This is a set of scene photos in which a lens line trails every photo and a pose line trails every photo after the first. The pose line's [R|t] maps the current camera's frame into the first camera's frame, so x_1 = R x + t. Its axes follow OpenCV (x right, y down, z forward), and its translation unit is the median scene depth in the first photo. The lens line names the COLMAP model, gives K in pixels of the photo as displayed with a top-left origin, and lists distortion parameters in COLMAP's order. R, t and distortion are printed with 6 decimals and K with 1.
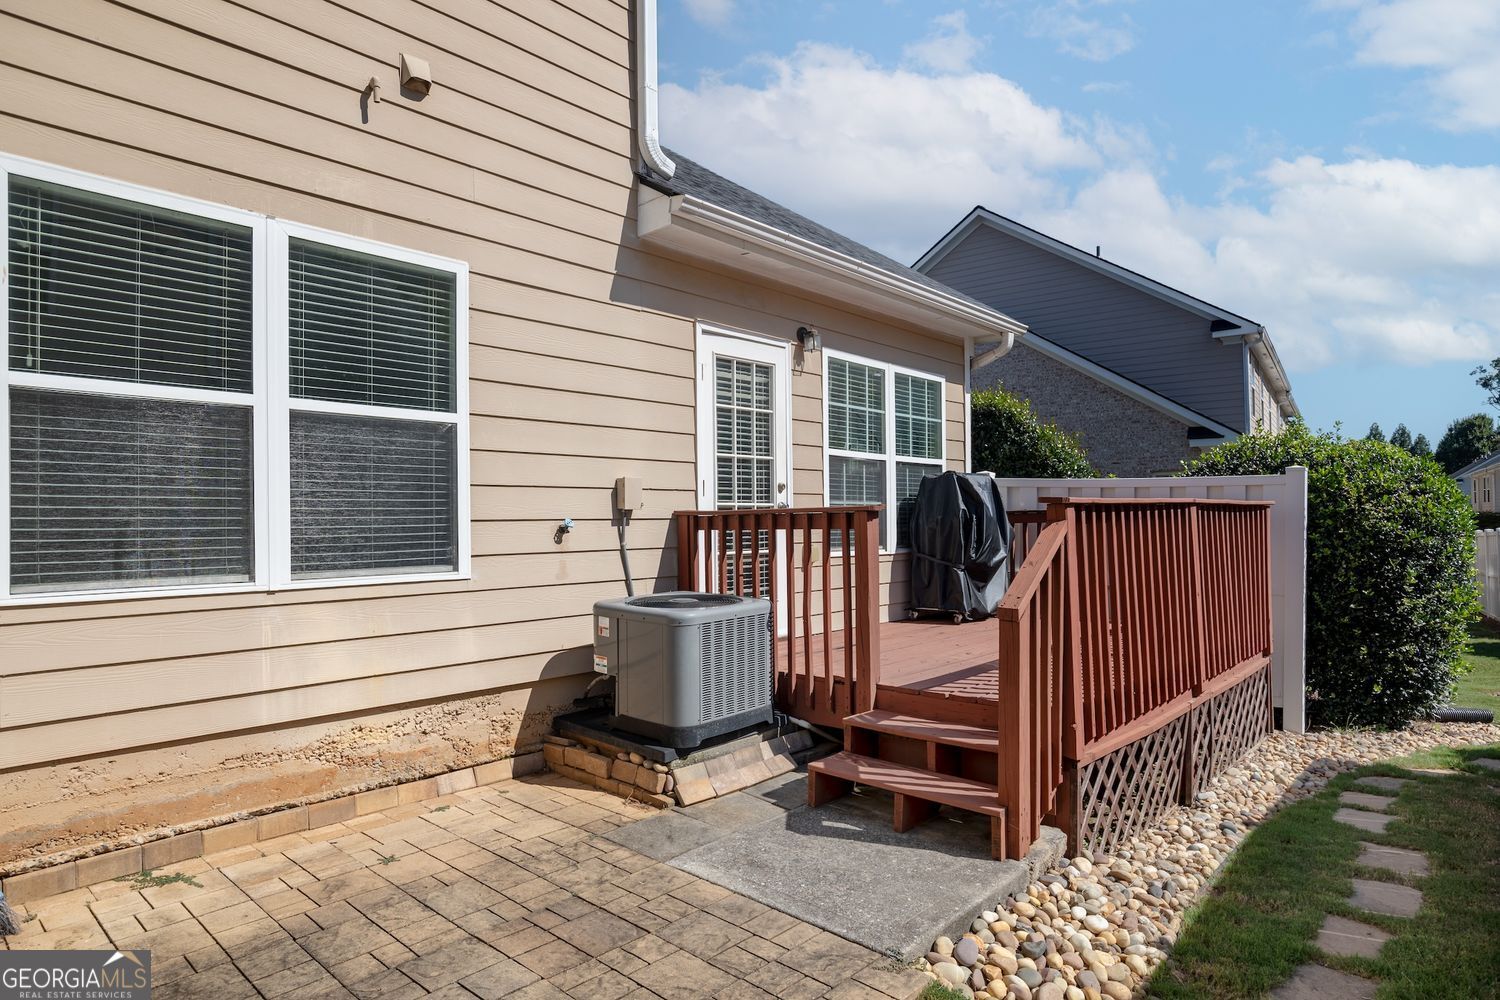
lens RADIAL K [[839.6, 0, 754.4], [0, 839.6, 505.4], [0, 0, 1]] dist [0.003565, 0.000584]
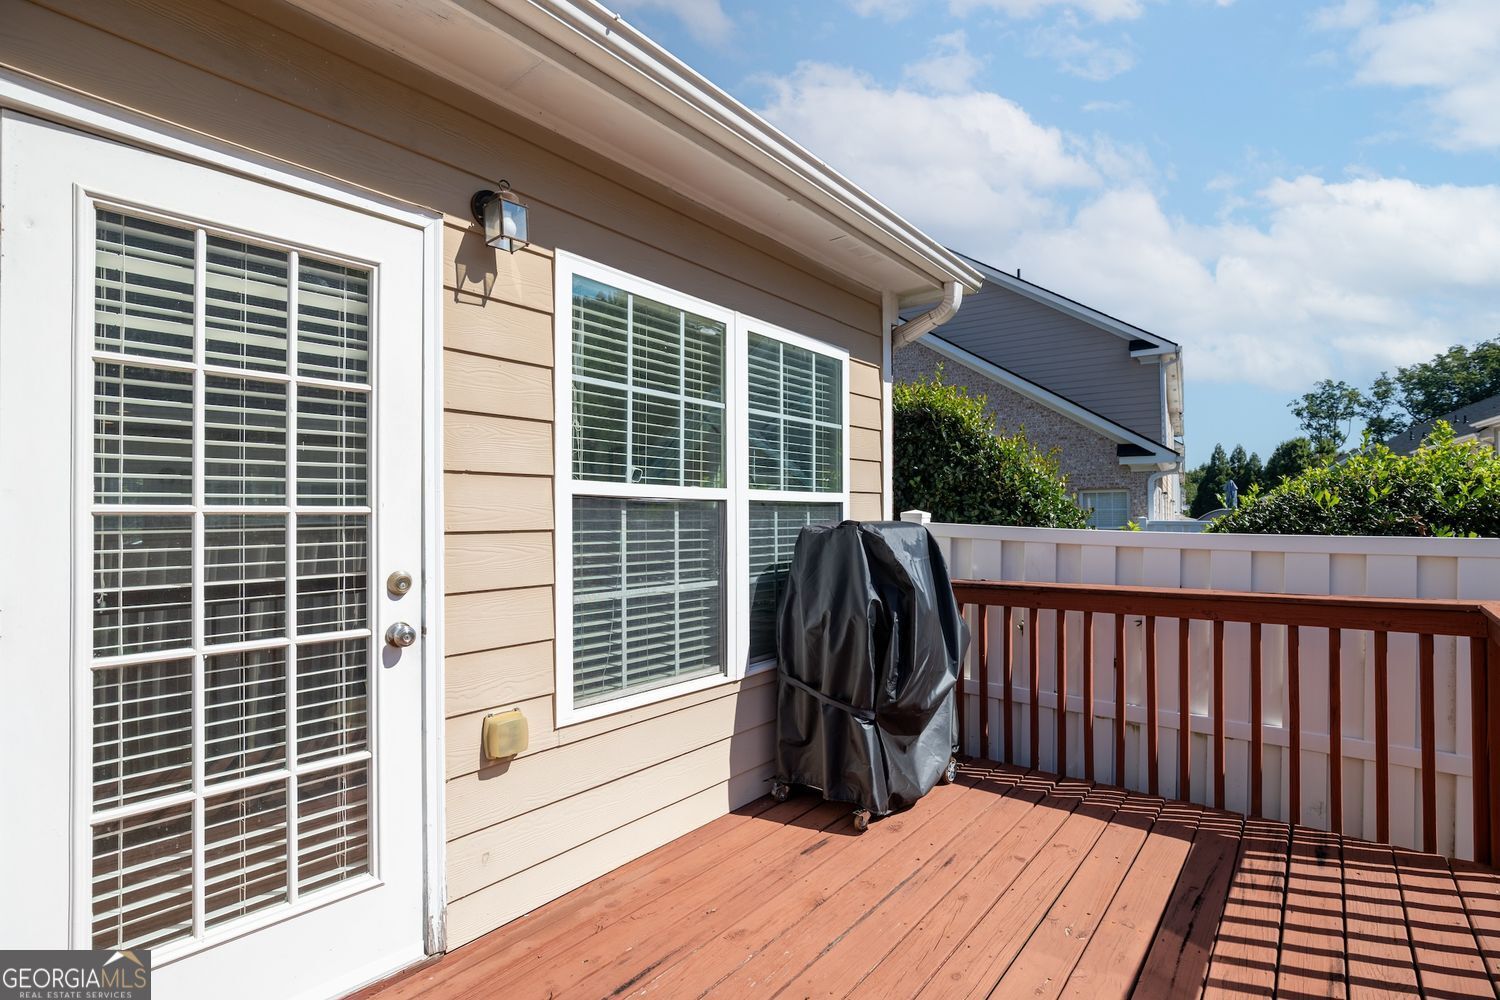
lens RADIAL K [[686.2, 0, 746.2], [0, 686.2, 505.6], [0, 0, 1]] dist [-0.015125, -0.000216]
pose [[0.999329, 0.007584, 0.035843, 0.149952], [-0.007627, 0.999970, 0.001064, -0.049399], [-0.035834, -0.001337, 0.999357, 0.564764]]
